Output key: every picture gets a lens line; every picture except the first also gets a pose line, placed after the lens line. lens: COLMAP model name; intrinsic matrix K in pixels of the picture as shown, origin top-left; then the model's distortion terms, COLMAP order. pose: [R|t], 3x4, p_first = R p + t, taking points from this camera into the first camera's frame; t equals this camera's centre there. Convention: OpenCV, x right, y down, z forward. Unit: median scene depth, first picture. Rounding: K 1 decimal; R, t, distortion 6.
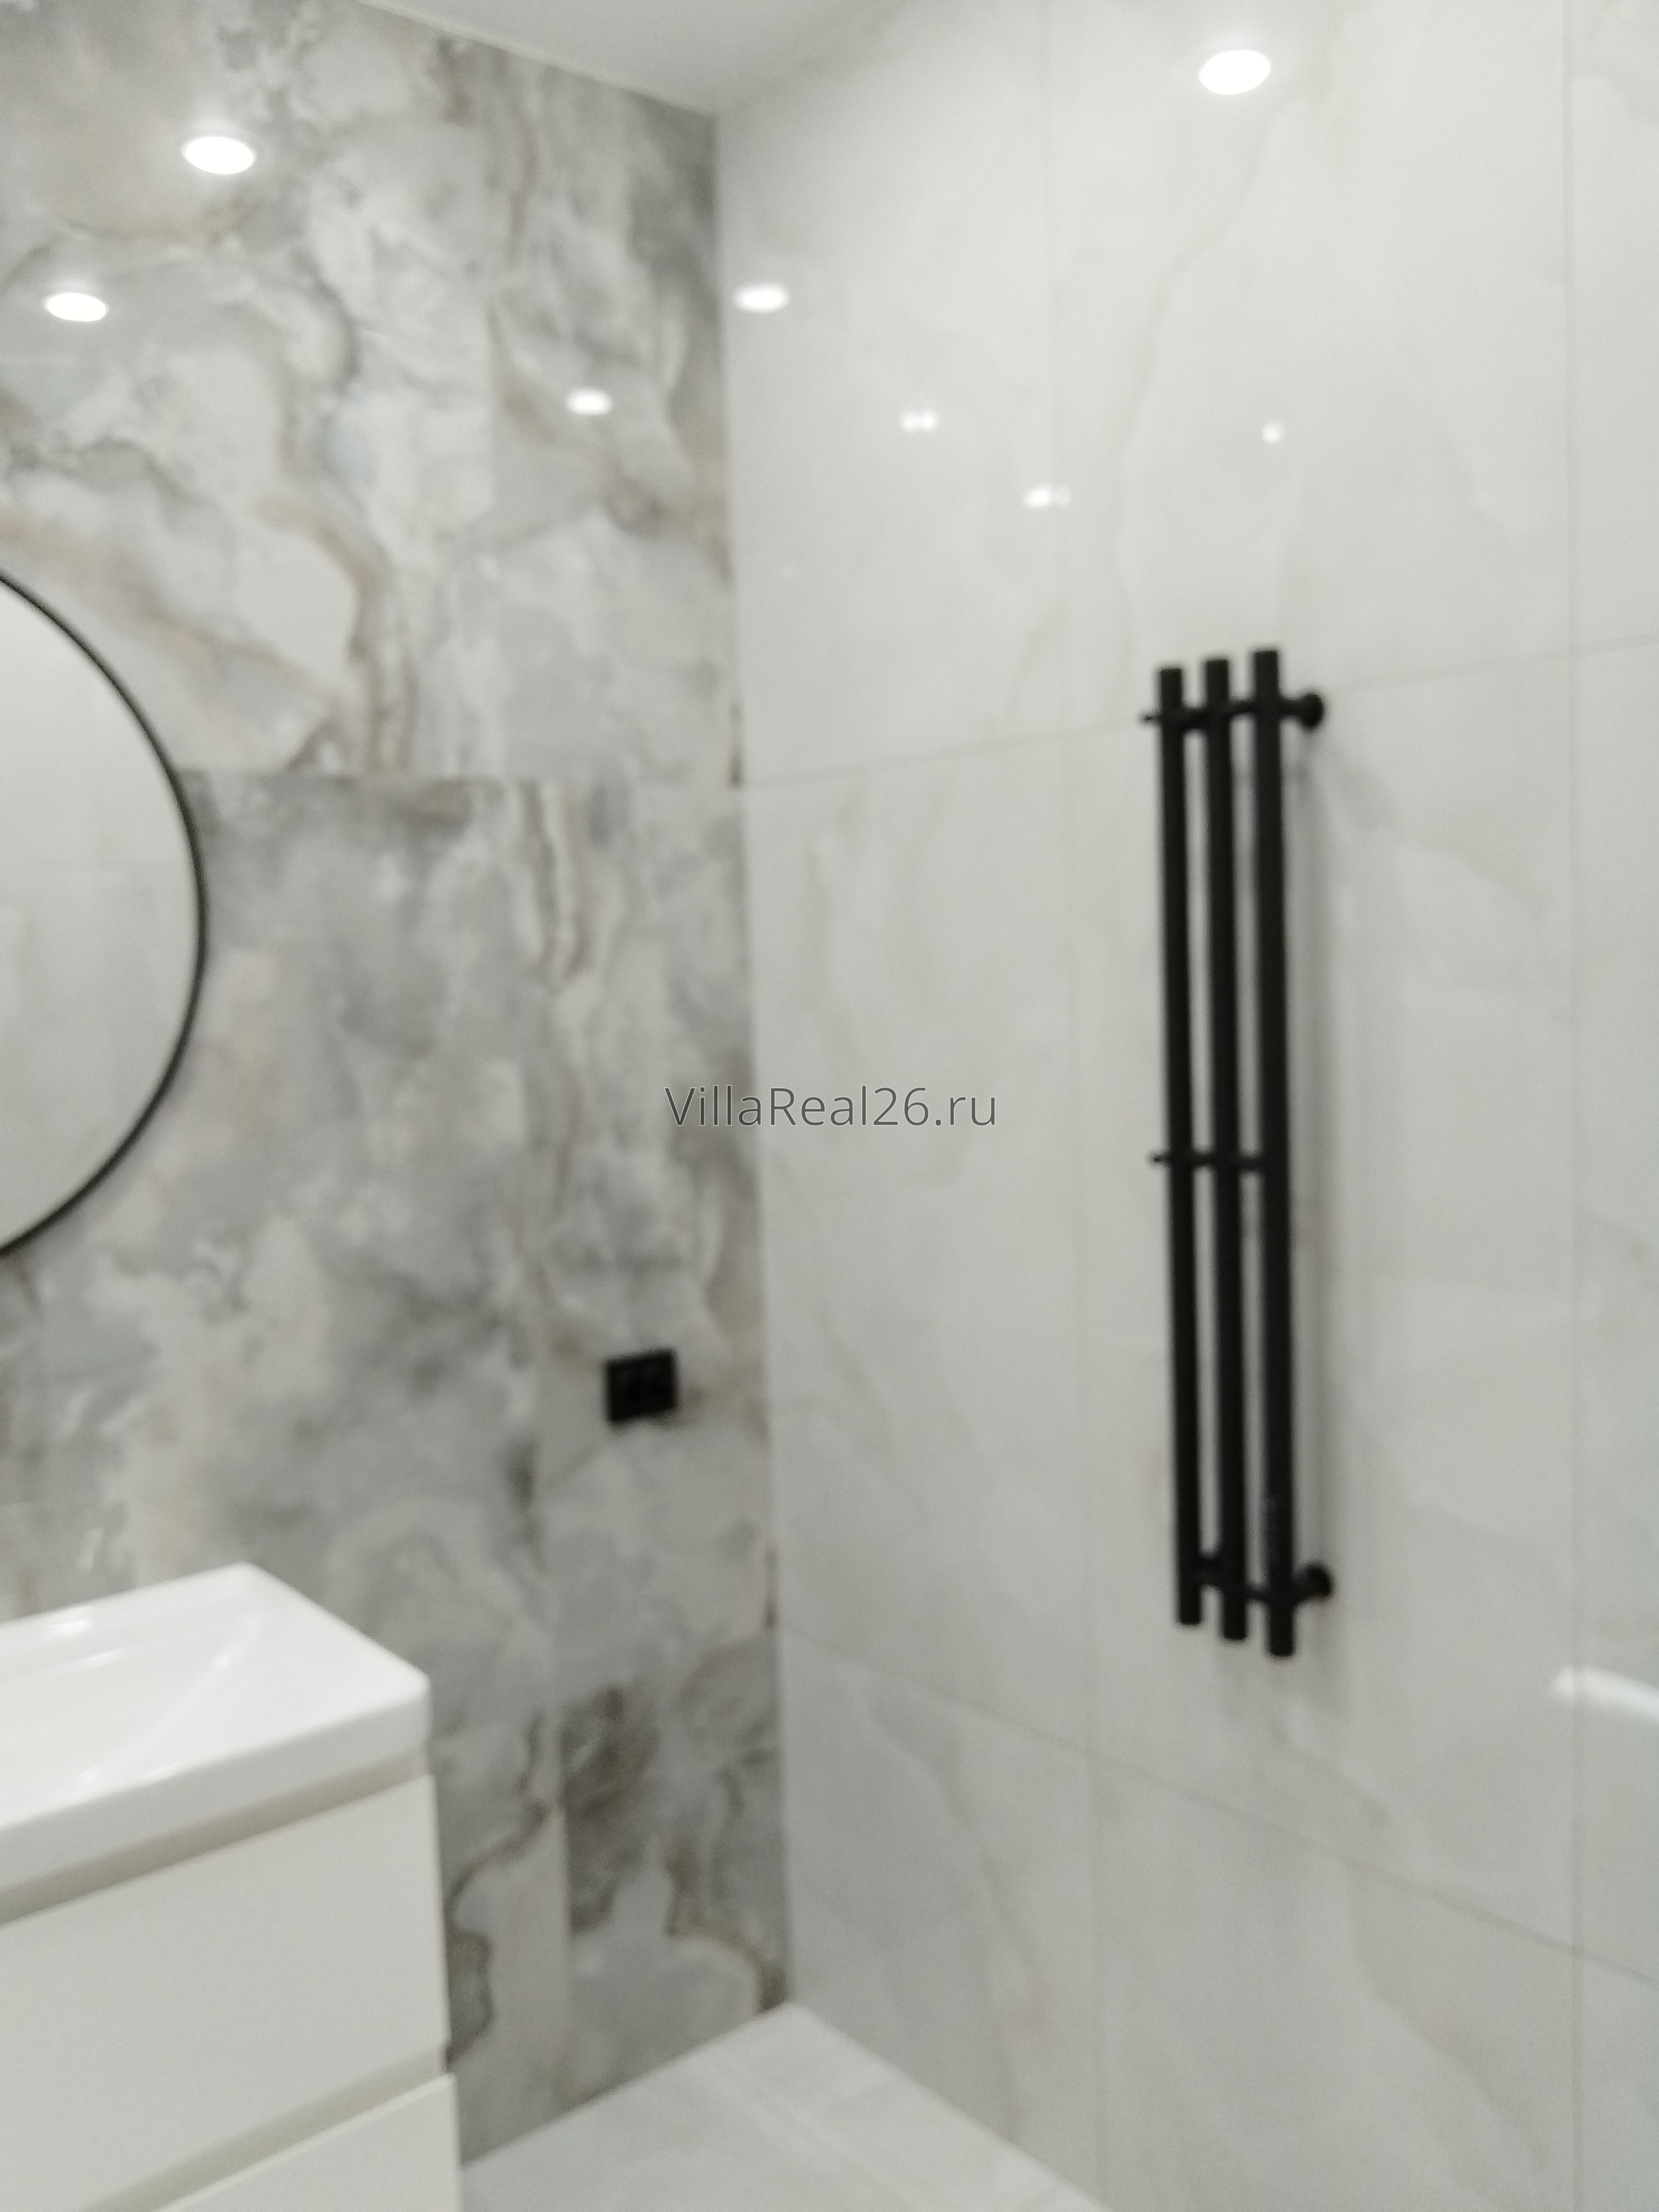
lens RADIAL K [[1709.9, 0, 829.5], [0, 1709.9, 1106.0], [0, 0, 1]] dist [-0.039813, 0.044458]
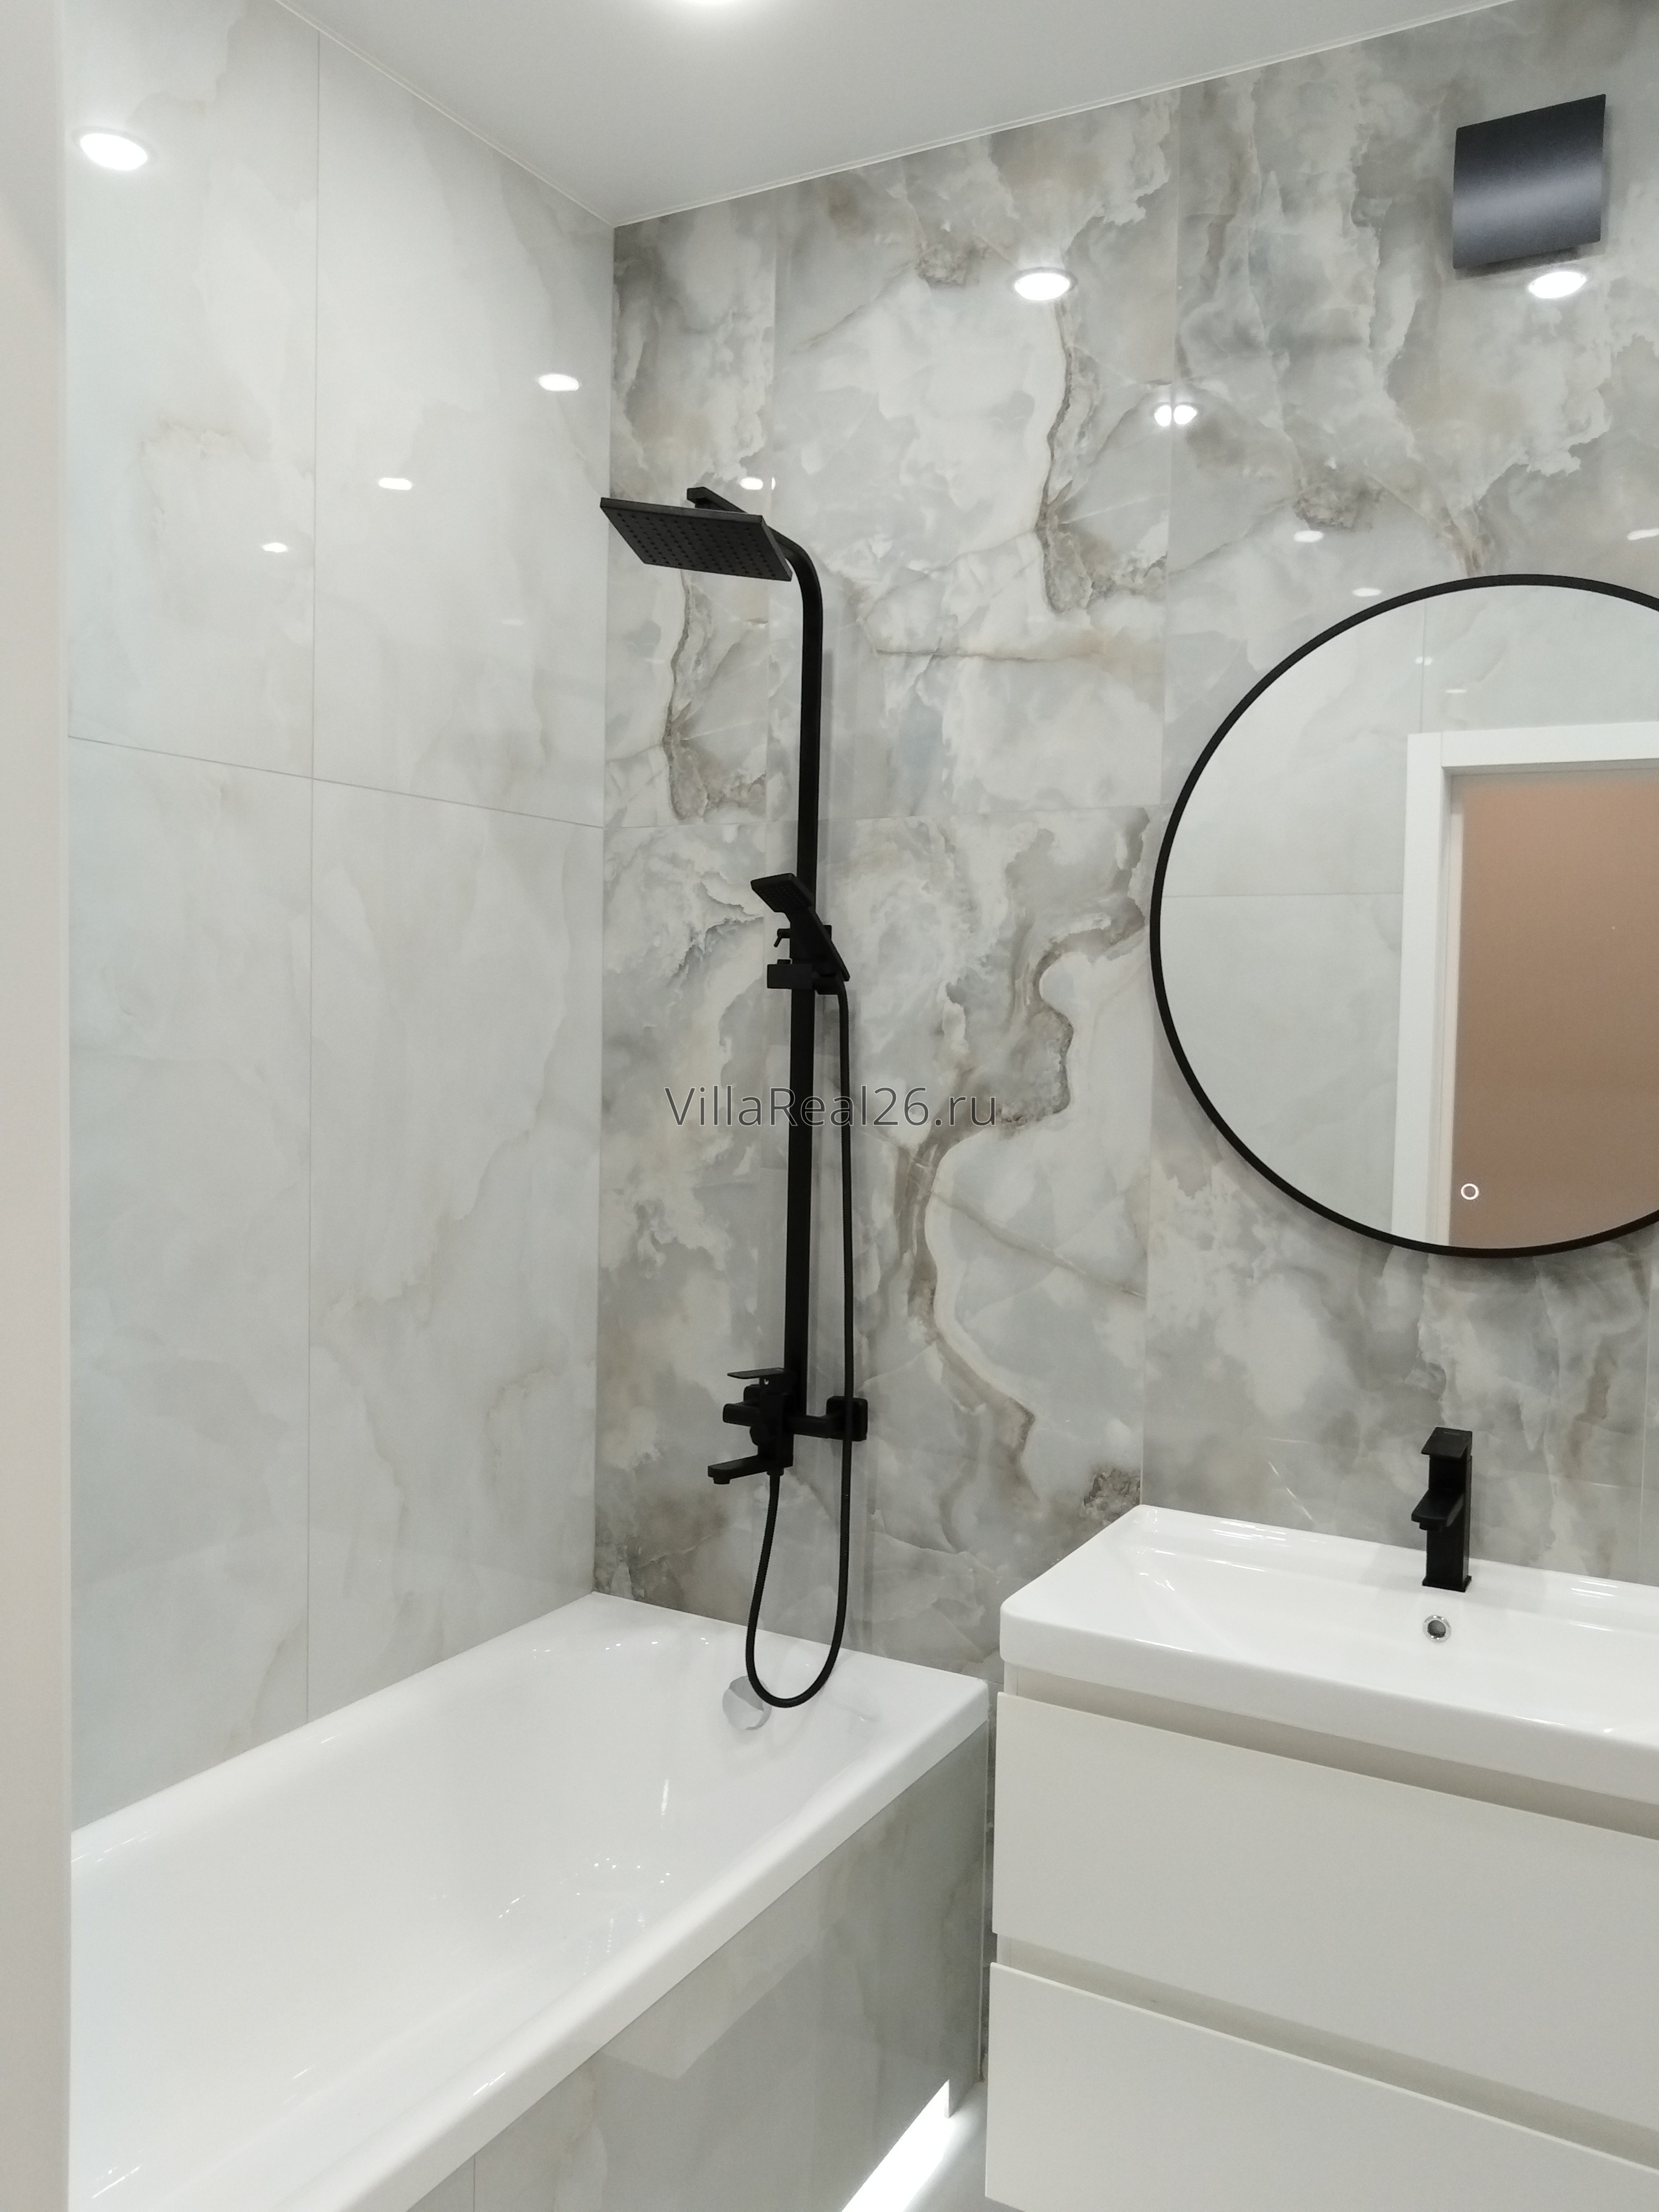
lens RADIAL K [[1709.9, 0, 829.5], [0, 1709.9, 1106.0], [0, 0, 1]] dist [-0.039813, 0.044458]
pose [[0.392518, 0.079796, -0.916276, 0.669970], [-0.113725, 0.992795, 0.037742, 0.502556], [0.912686, 0.089388, 0.398765, 0.446524]]
